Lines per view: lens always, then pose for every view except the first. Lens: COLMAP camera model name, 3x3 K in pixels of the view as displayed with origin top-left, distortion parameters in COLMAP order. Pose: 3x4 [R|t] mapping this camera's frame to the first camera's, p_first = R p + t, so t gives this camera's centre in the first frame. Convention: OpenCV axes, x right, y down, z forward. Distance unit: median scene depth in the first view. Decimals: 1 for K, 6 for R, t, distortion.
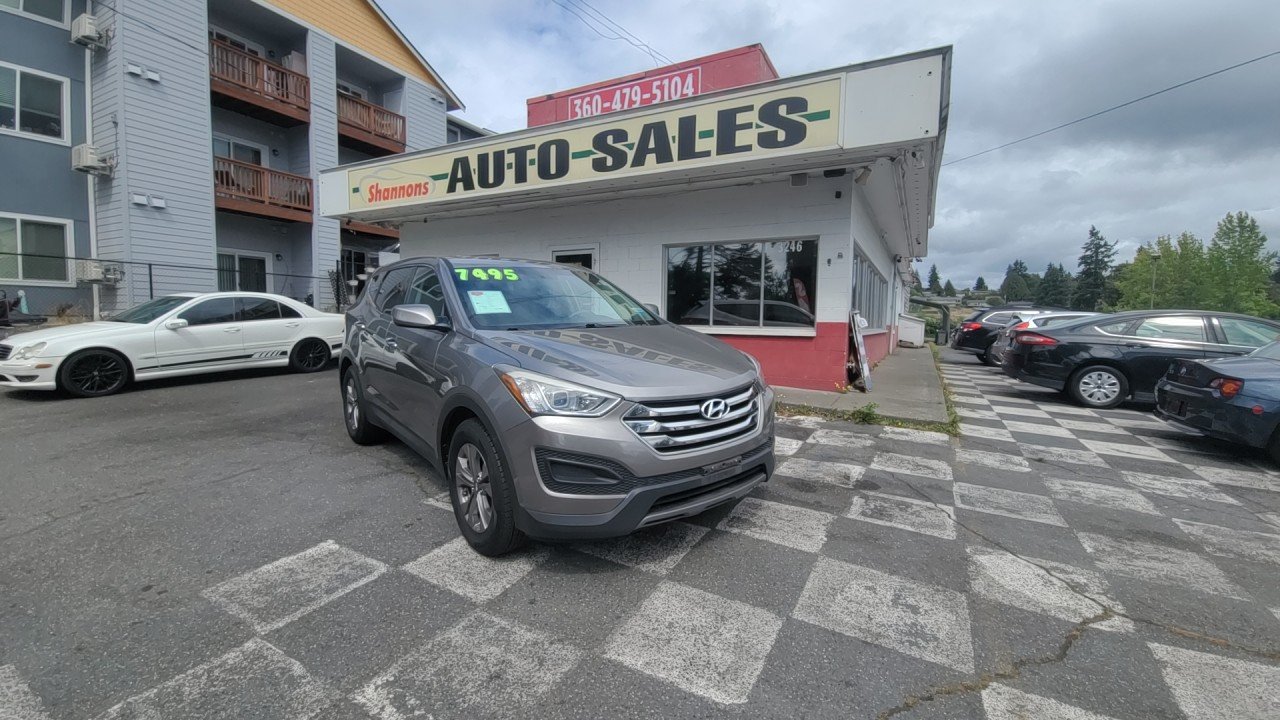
lens RADIAL K [[516.5, 0, 649.5], [0, 516.5, 358.2], [0, 0, 1]] dist [0.009902, -0.007386]
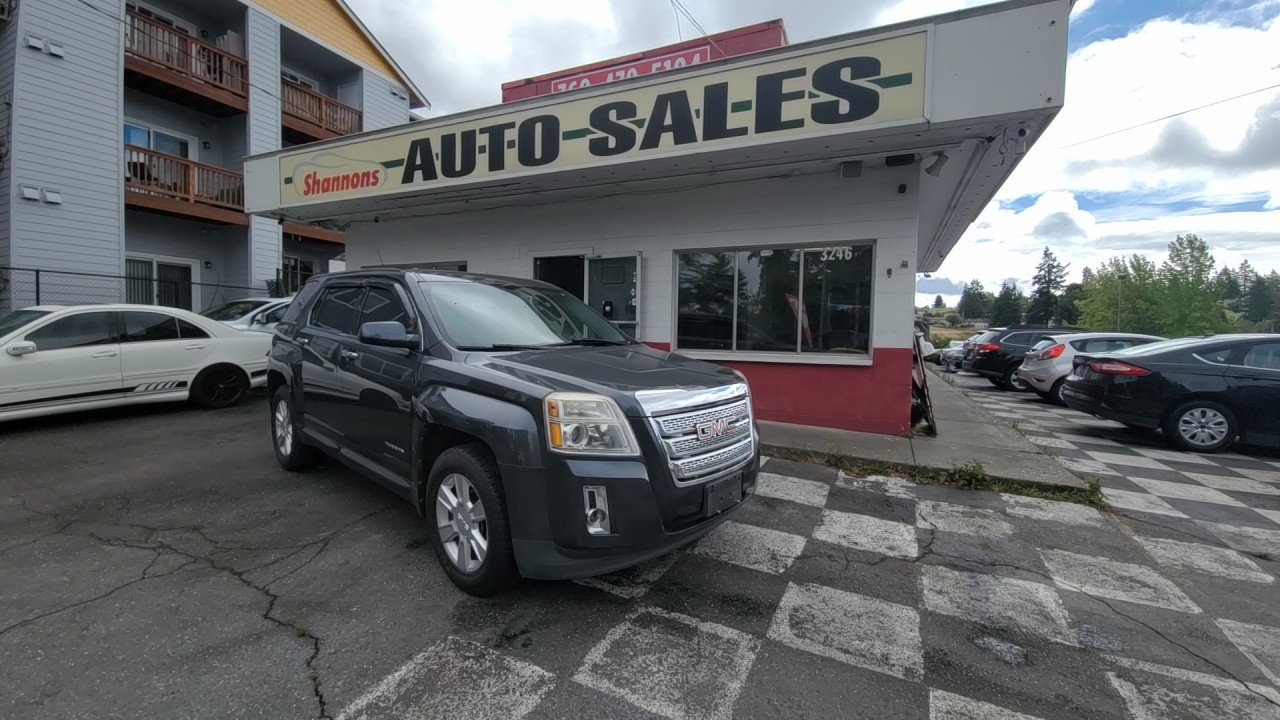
lens RADIAL K [[516.5, 0, 648.9], [0, 516.5, 357.4], [0, 0, 1]] dist [0.009902, -0.007386]
pose [[0.998285, 0.001343, 0.058529, -0.068597], [0.000431, 0.999541, -0.030289, -0.030850], [-0.058543, 0.030262, 0.997826, 0.226954]]
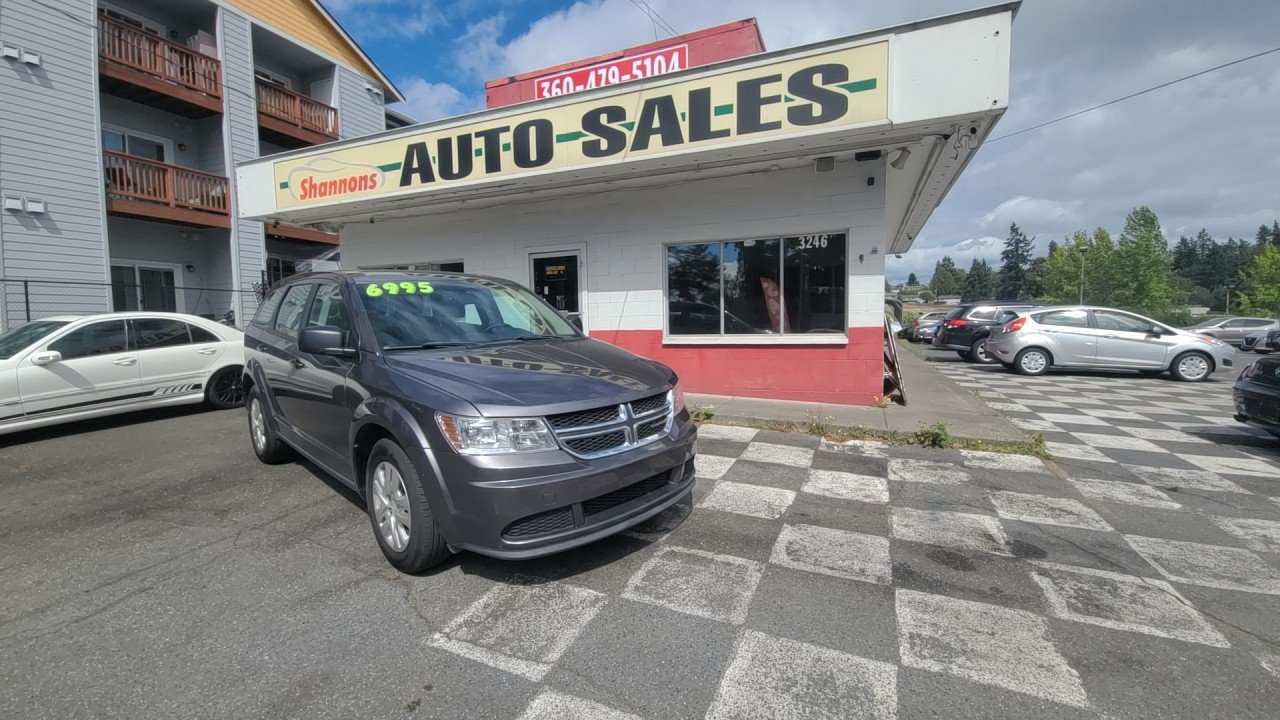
lens RADIAL K [[516.5, 0, 648.9], [0, 516.5, 359.6], [0, 0, 1]] dist [0.009902, -0.007386]
pose [[0.994751, -0.039058, 0.094574, -0.099803], [0.039324, 0.999226, -0.000947, -0.027718], [-0.094464, 0.004661, 0.995517, 0.159659]]
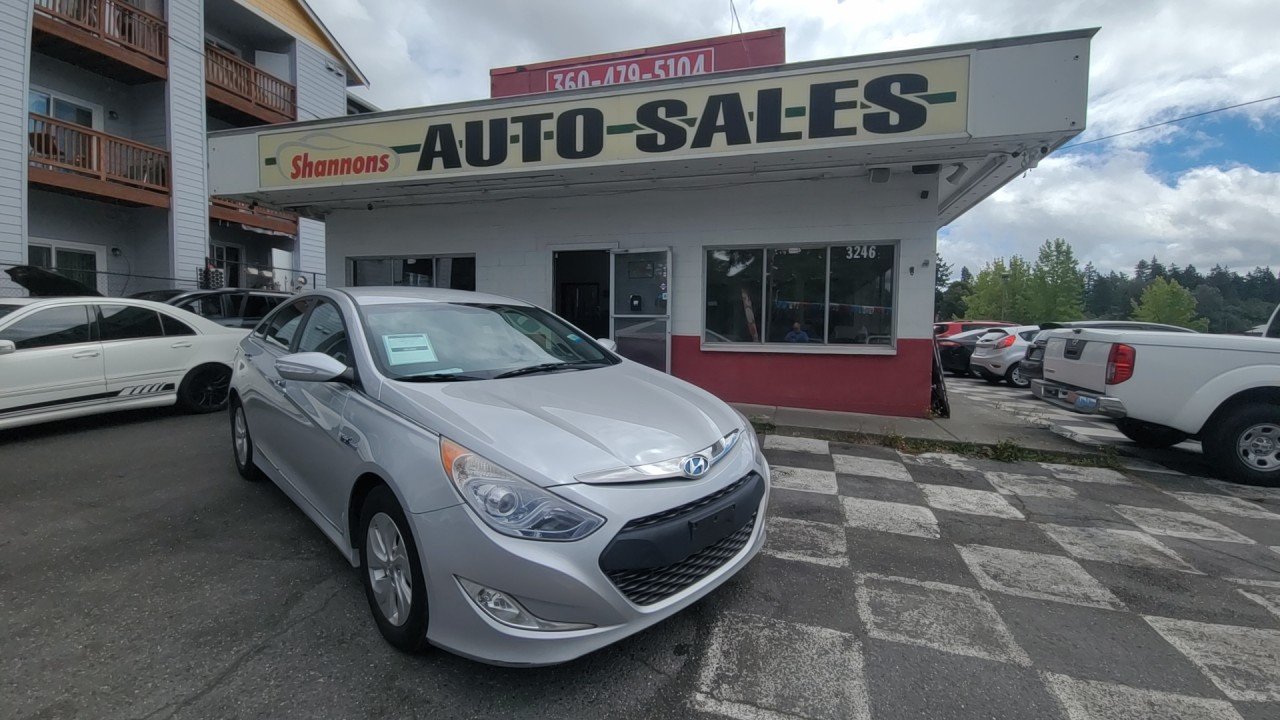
lens RADIAL K [[516.5, 0, 648.0], [0, 516.5, 357.8], [0, 0, 1]] dist [0.009902, -0.007386]
pose [[0.977439, -0.013756, 0.210769, -0.276370], [0.017909, 0.999681, -0.017807, -0.029452], [-0.210457, 0.021180, 0.977374, 0.234136]]
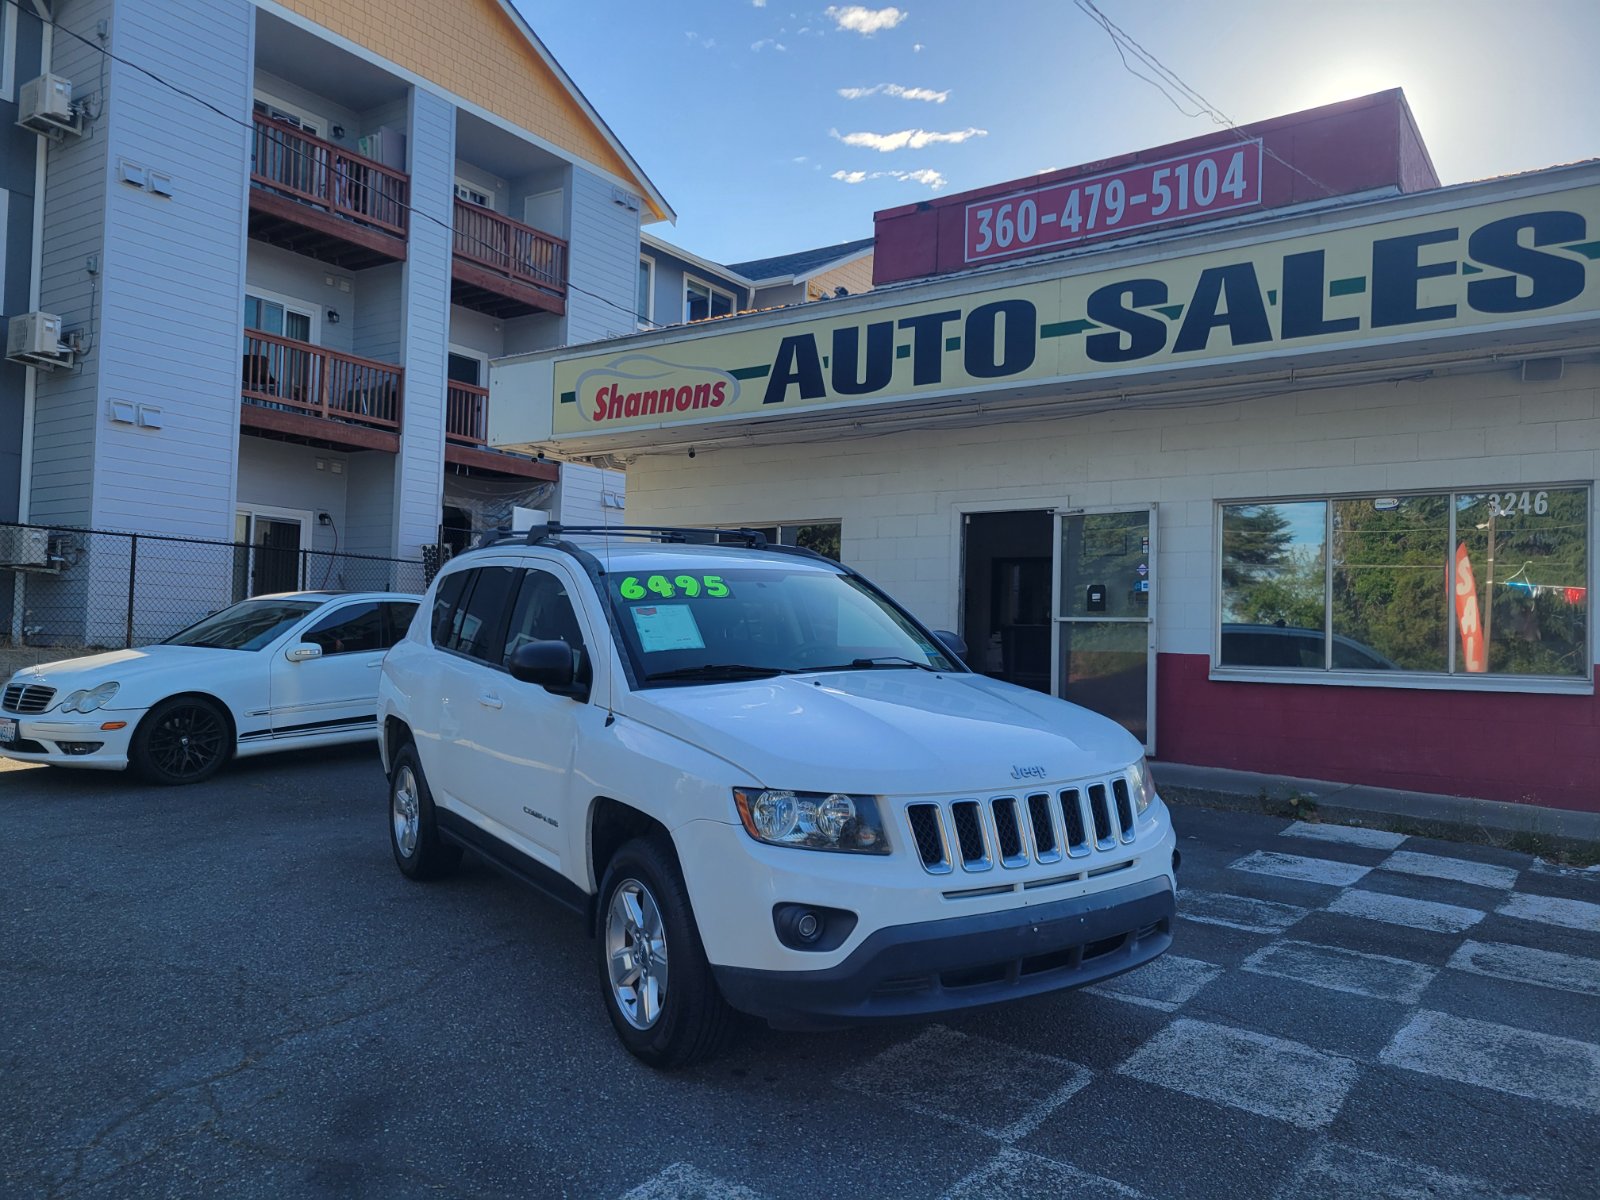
lens RADIAL K [[1185.9, 0, 814.3], [0, 1185.9, 601.3], [0, 0, 1]] dist [0.063601, -0.038967]
pose [[0.991712, 0.006270, -0.128329, -0.232981], [-0.021060, 0.993232, -0.114220, 0.012806], [0.126745, 0.115976, 0.985132, -0.164714]]
